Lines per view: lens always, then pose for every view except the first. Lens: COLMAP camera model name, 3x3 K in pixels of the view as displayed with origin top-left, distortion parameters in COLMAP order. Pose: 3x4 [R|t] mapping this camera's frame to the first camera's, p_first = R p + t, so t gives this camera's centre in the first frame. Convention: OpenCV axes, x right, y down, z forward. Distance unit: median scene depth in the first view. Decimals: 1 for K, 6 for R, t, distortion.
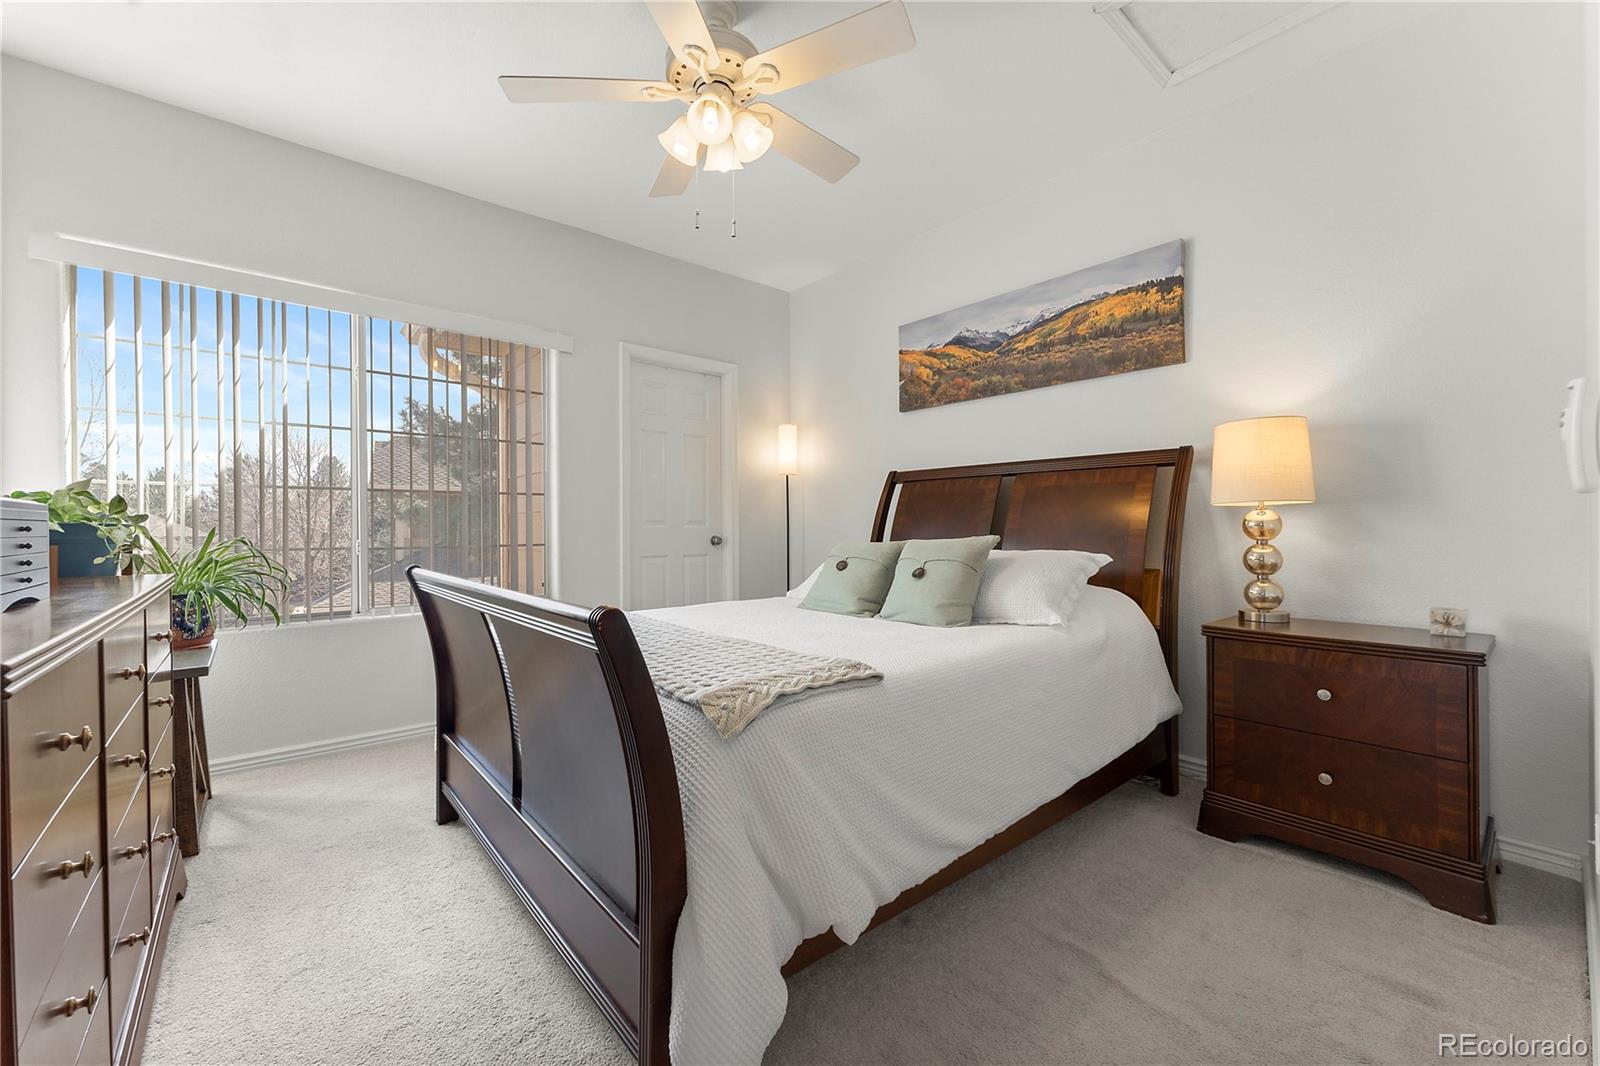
lens RADIAL K [[639.8, 0, 820.9], [0, 639.8, 548.7], [0, 0, 1]] dist [-0.002436, -0.000522]
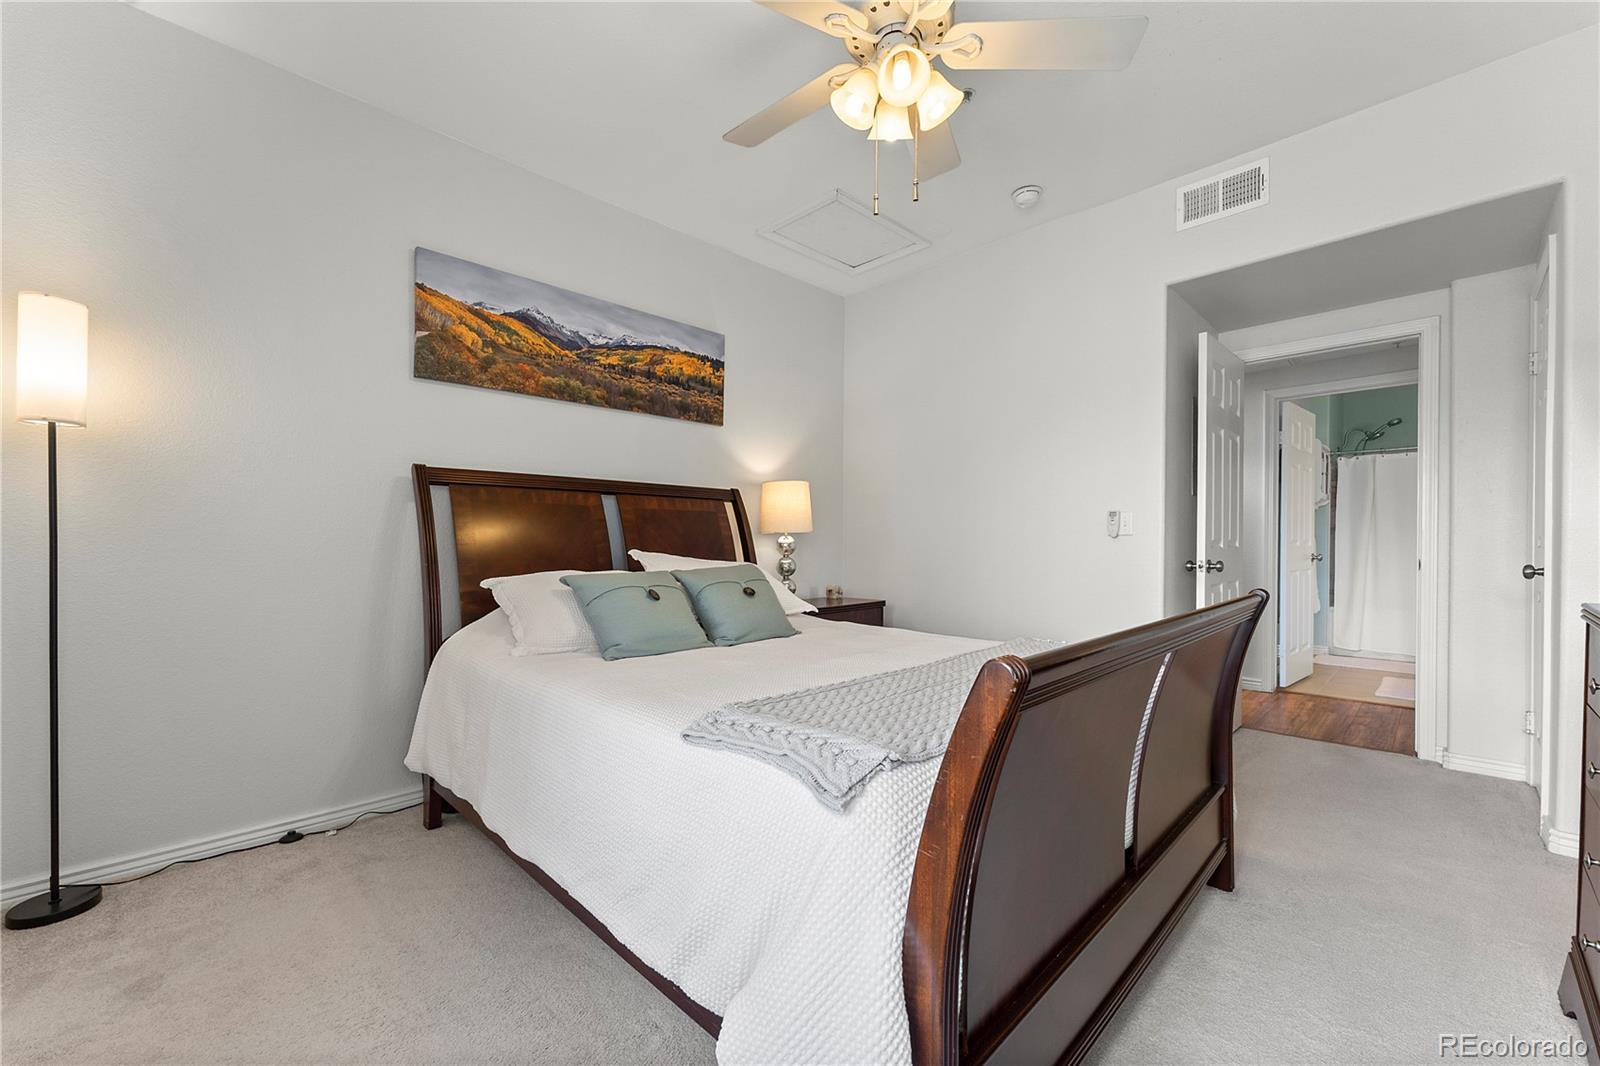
lens RADIAL K [[650.7, 0, 803.2], [0, 650.7, 558.5], [0, 0, 1]] dist [0.001697, 0.000133]
pose [[-0.078568, -0.024755, 0.996601, -0.692926], [0.036401, 0.998954, 0.027683, -0.035012], [-0.996244, 0.038453, -0.077585, 0.787533]]
